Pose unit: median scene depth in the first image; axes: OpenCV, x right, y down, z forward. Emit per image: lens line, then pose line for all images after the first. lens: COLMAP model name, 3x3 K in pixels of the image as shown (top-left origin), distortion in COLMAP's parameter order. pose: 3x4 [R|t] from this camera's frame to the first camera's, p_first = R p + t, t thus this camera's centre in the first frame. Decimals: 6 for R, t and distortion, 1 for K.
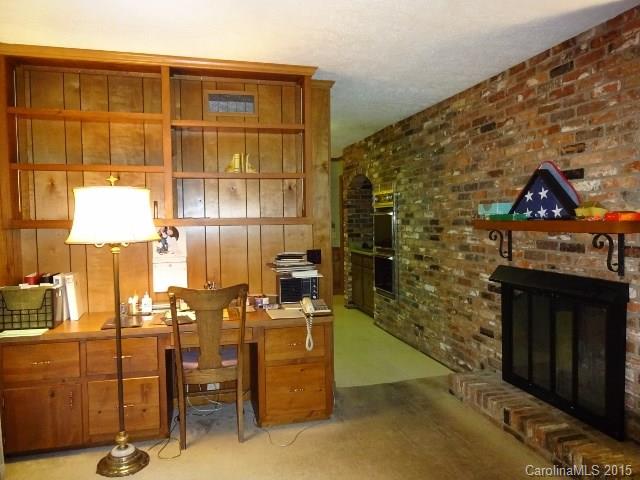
lens RADIAL K [[479.9, 0, 320.2], [0, 479.9, 239.8], [0, 0, 1]] dist [-0.006574, -0.002618]
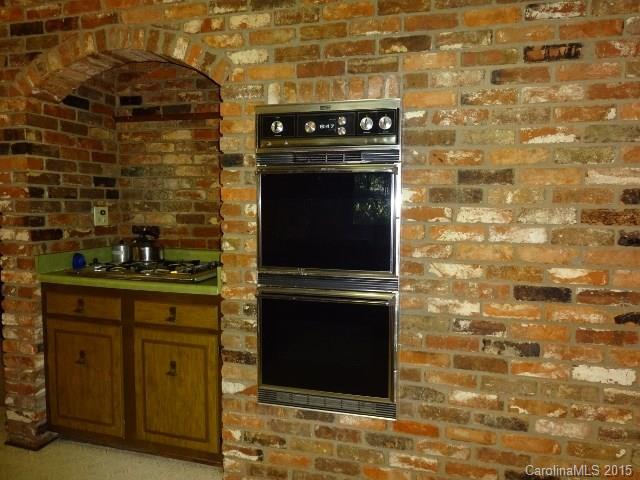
lens RADIAL K [[479.9, 0, 319.8], [0, 479.9, 239.8], [0, 0, 1]] dist [-0.006574, -0.002618]
pose [[0.501814, -0.052697, 0.863369, -0.173188], [0.023813, 0.998606, 0.047110, -0.023555], [-0.864648, -0.003081, 0.502369, 0.887788]]
